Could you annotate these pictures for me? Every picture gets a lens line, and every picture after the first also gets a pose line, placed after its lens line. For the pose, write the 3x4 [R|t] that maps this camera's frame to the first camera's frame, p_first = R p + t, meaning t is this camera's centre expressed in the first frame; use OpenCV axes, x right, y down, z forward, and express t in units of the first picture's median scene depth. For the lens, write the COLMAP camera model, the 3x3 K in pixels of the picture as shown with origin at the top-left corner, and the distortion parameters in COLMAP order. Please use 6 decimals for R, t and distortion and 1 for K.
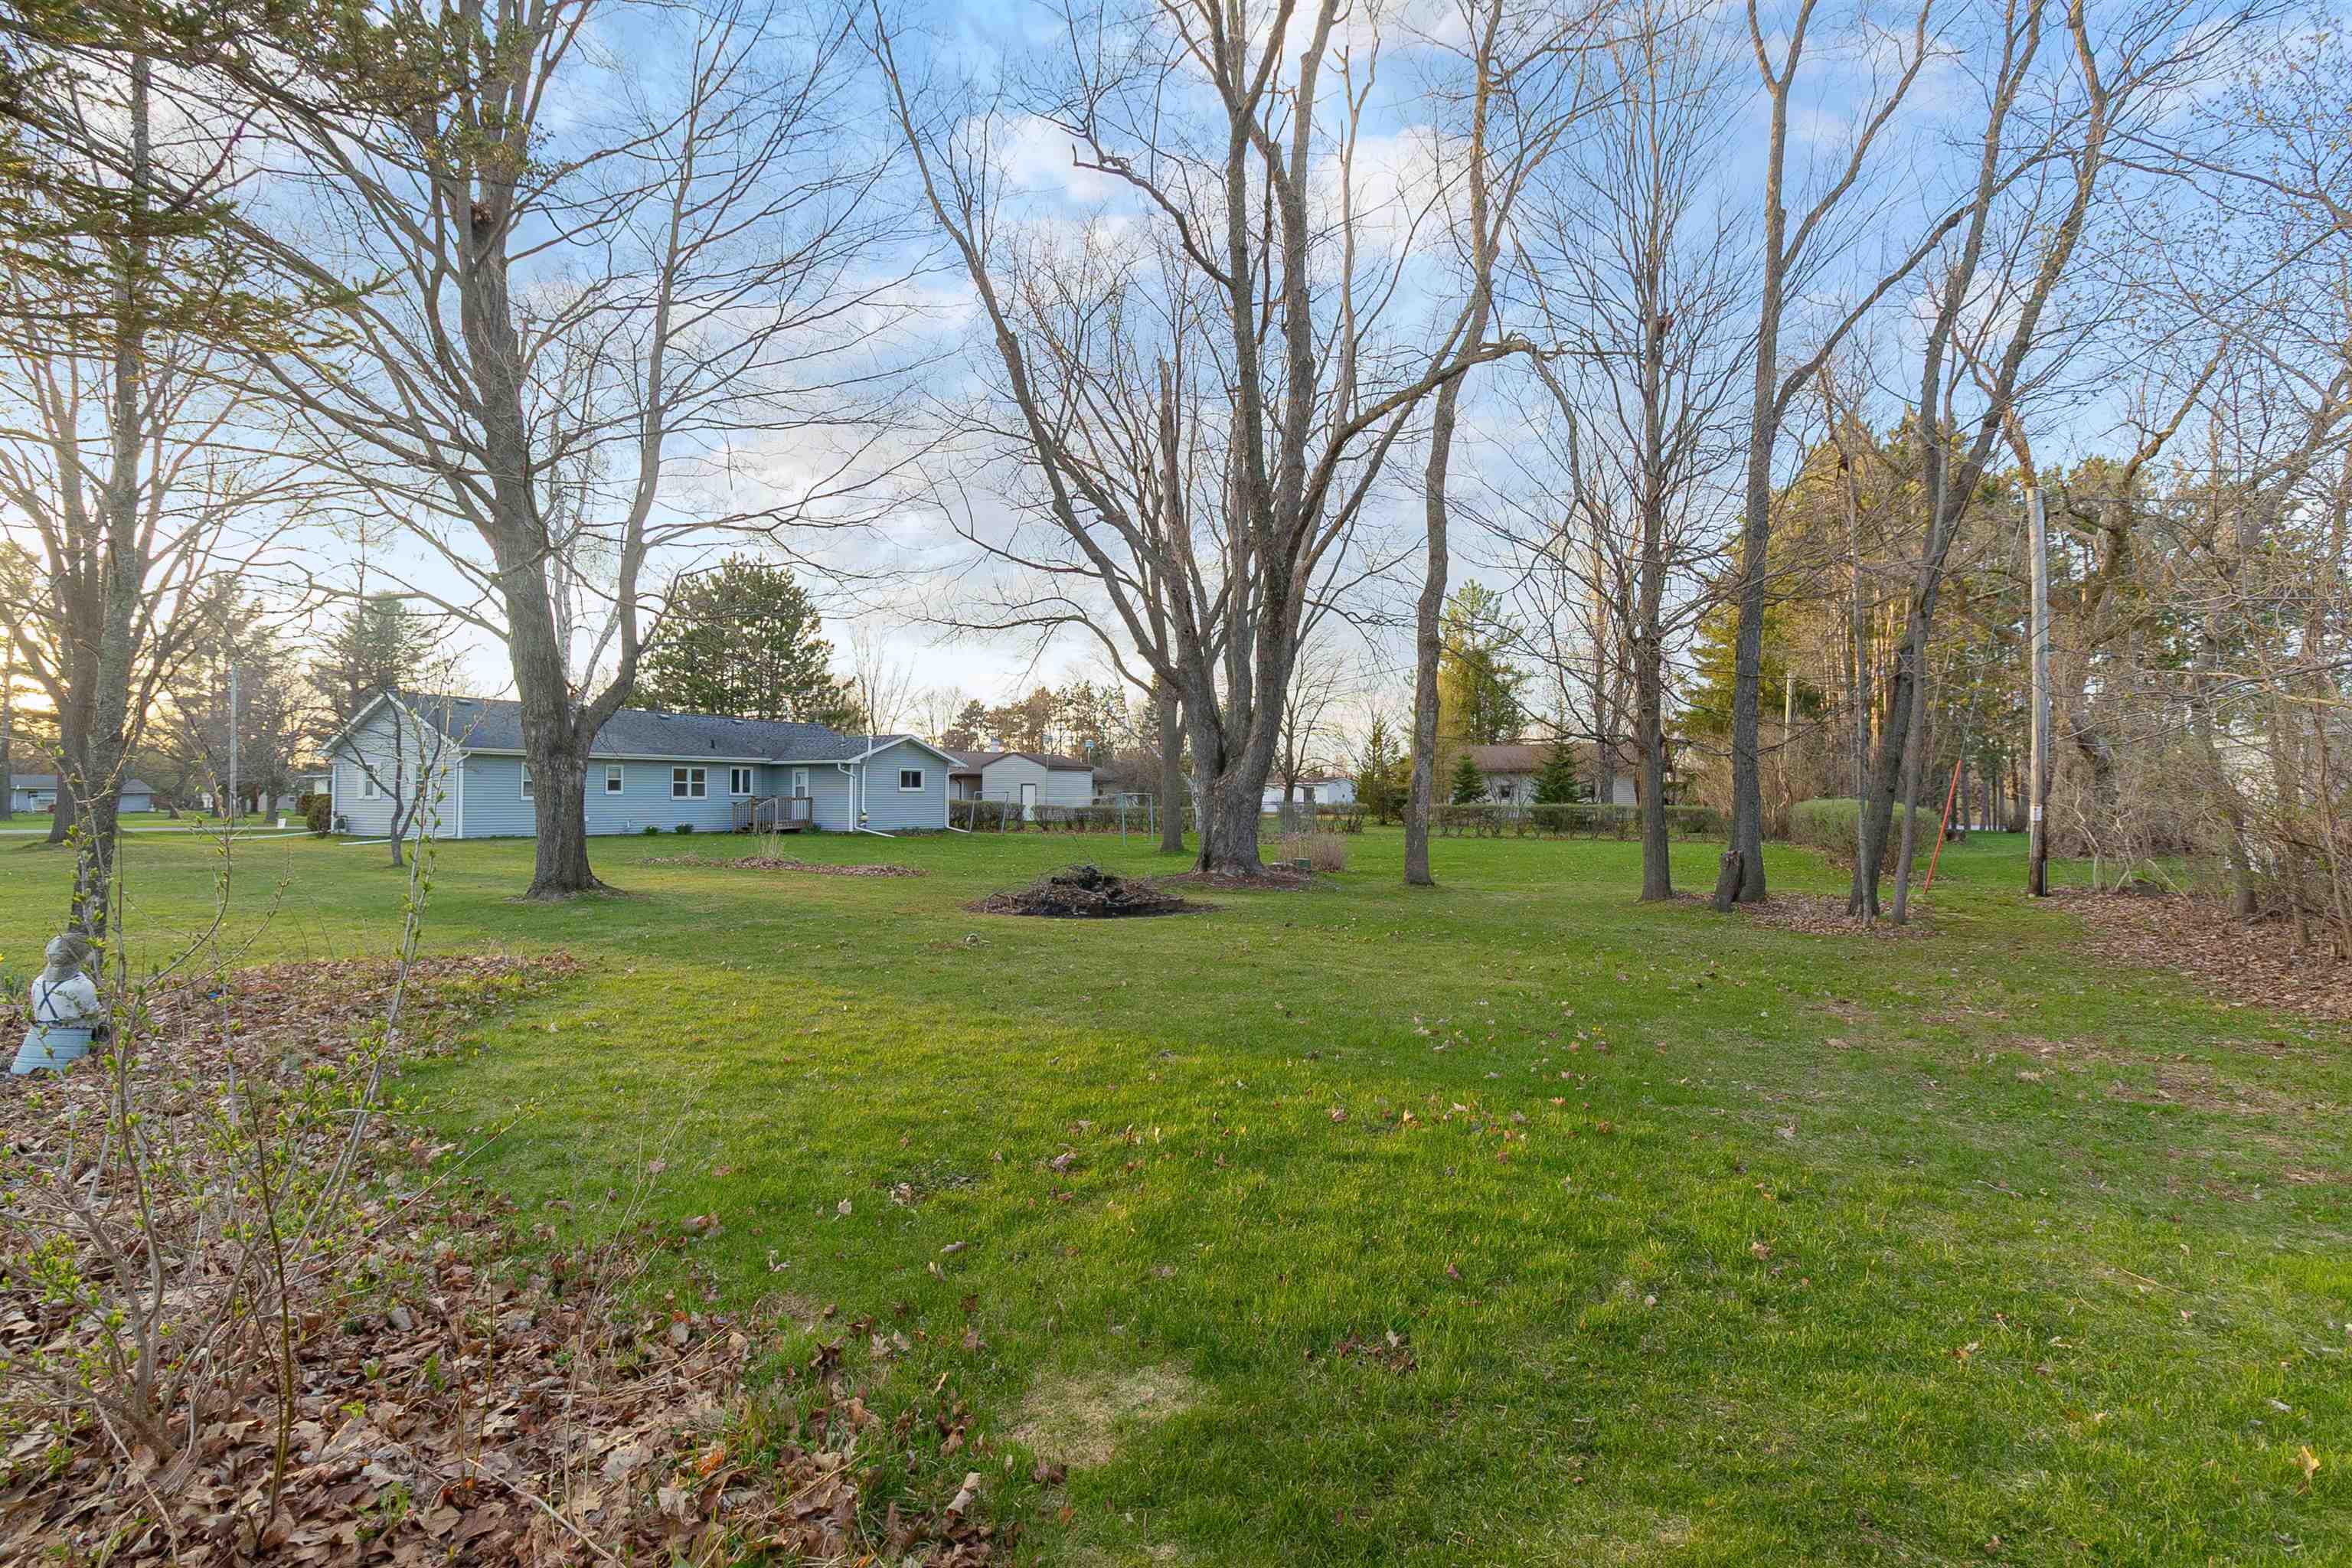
lens RADIAL K [[1096.0, 0, 1183.9], [0, 1096.0, 781.5], [0, 0, 1]] dist [0.002143, 0.000119]
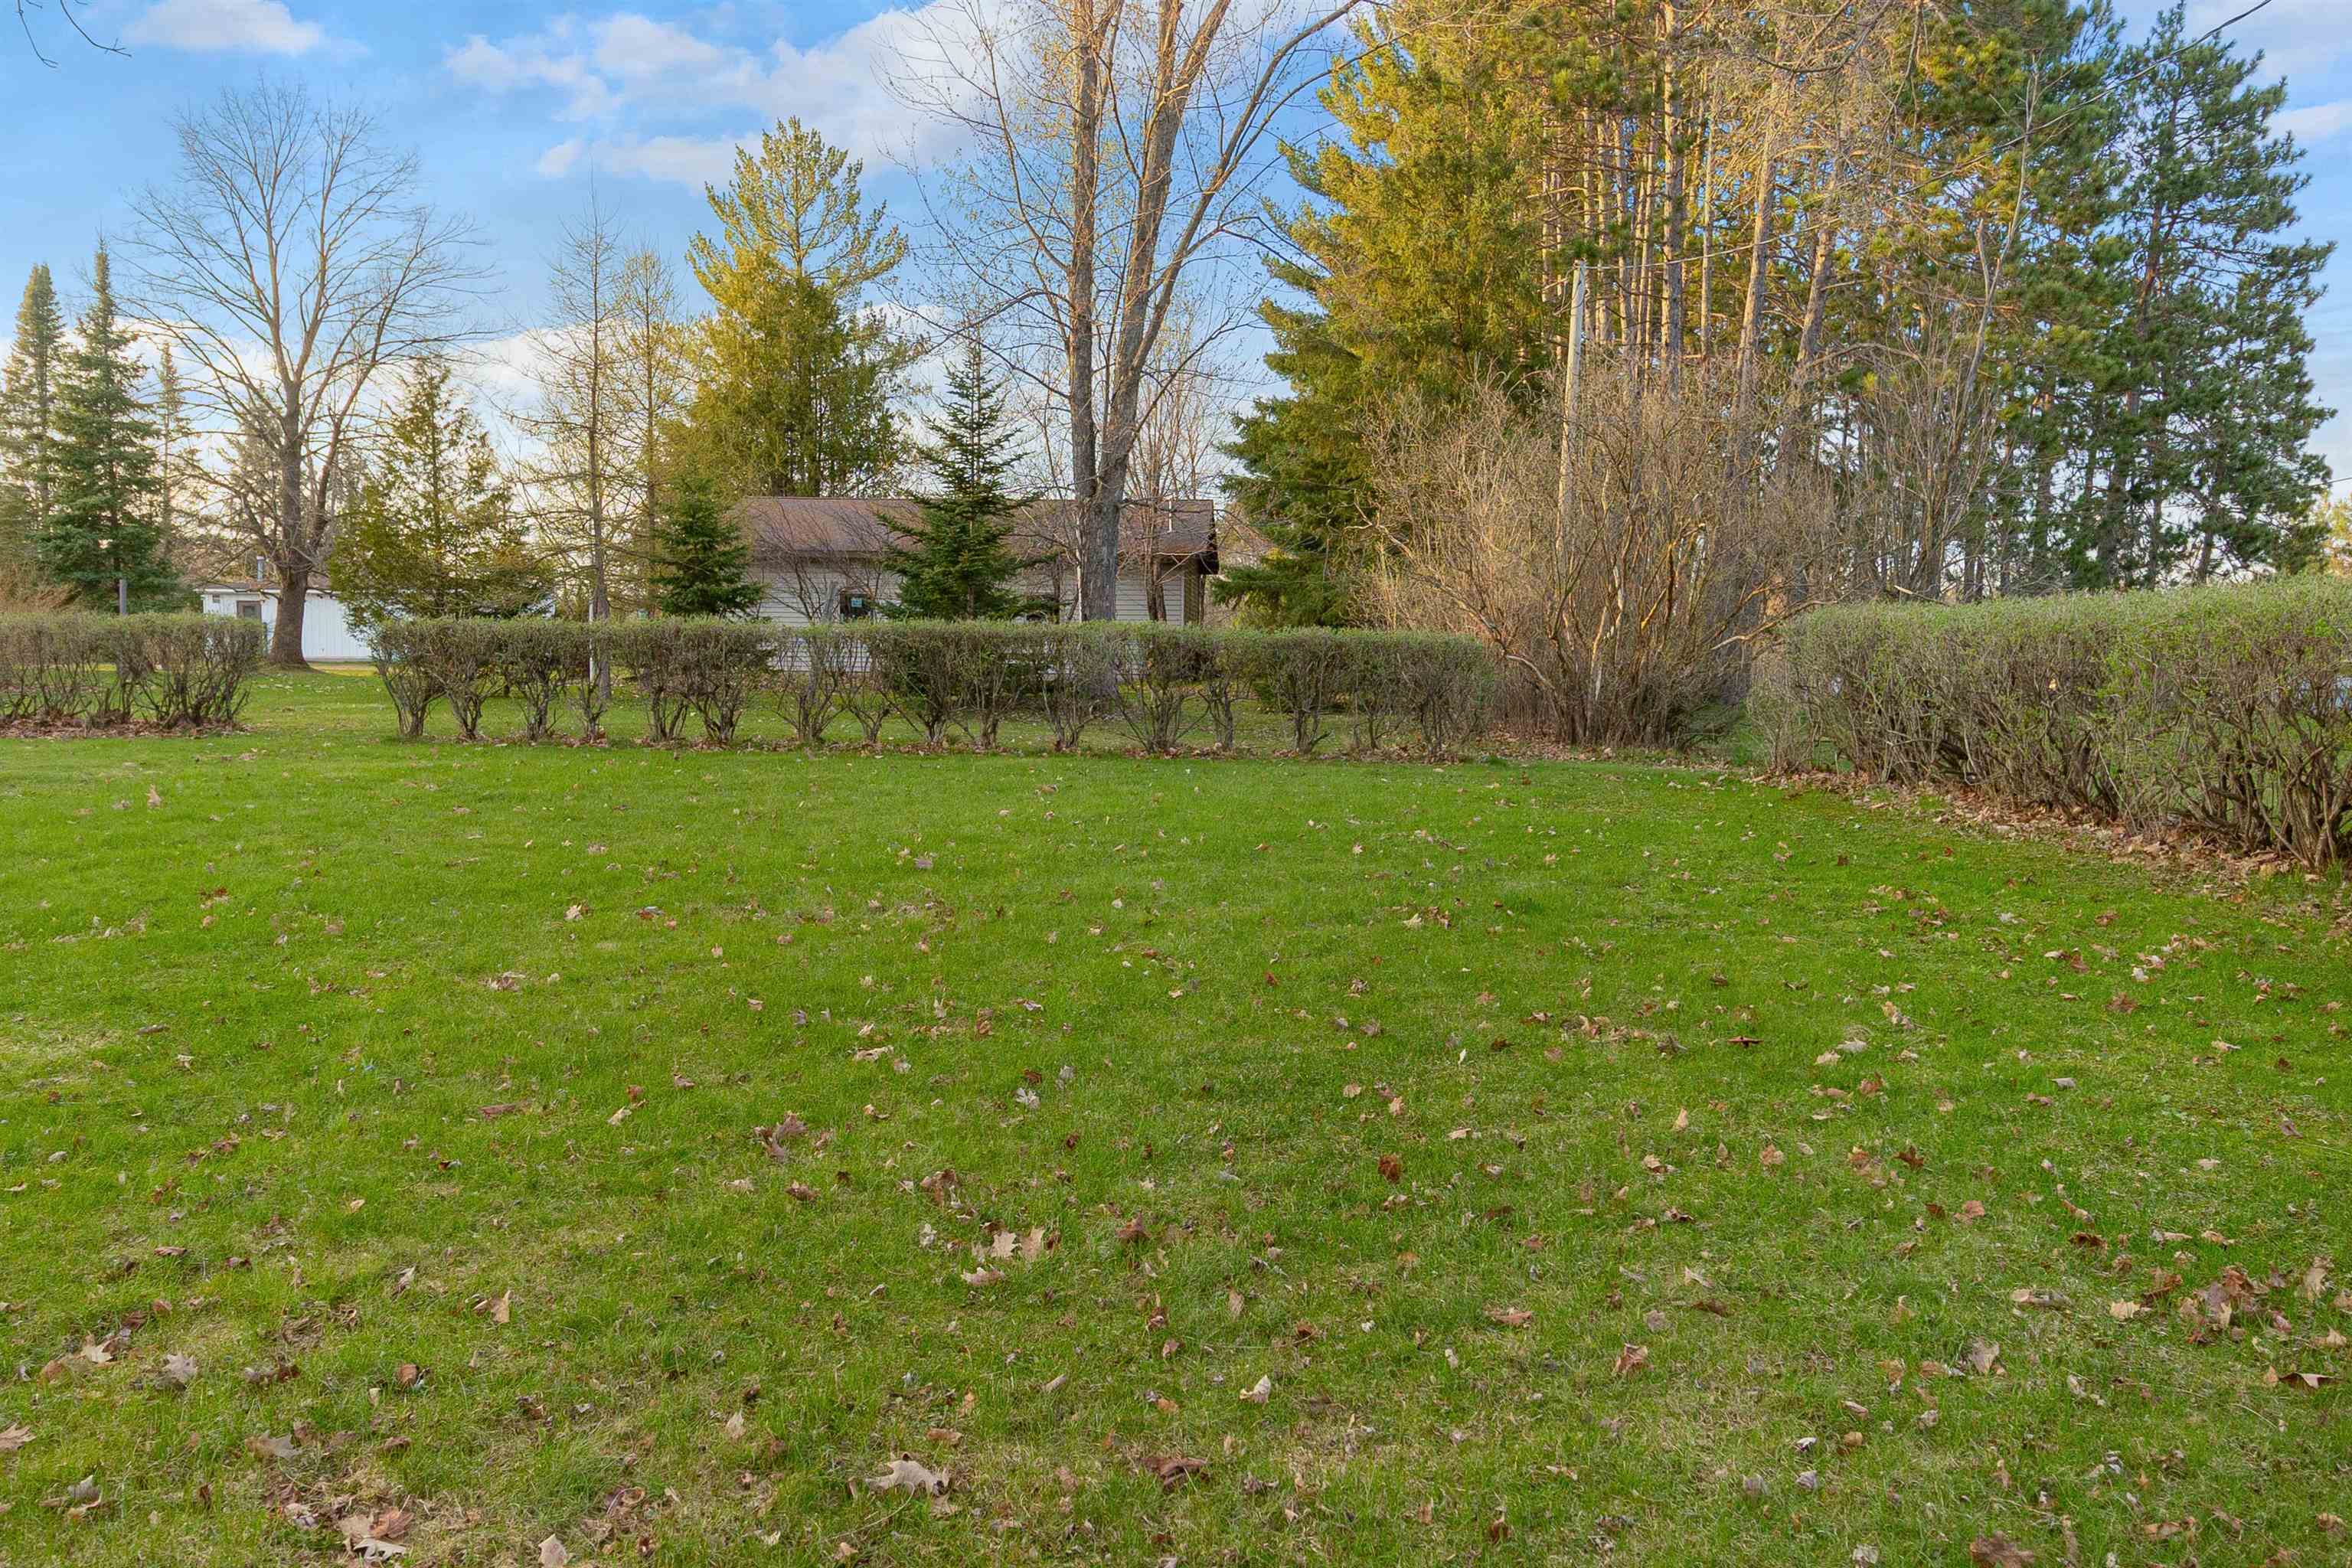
lens RADIAL K [[1867.6, 0, 1175.4], [0, 1867.6, 783.8], [0, 0, 1]] dist [-0.001529, 0.001784]
pose [[0.911876, -0.016139, 0.410149, 0.158840], [-0.018351, 0.996625, 0.080016, 0.018183], [-0.410056, -0.080491, 0.908502, 0.433432]]
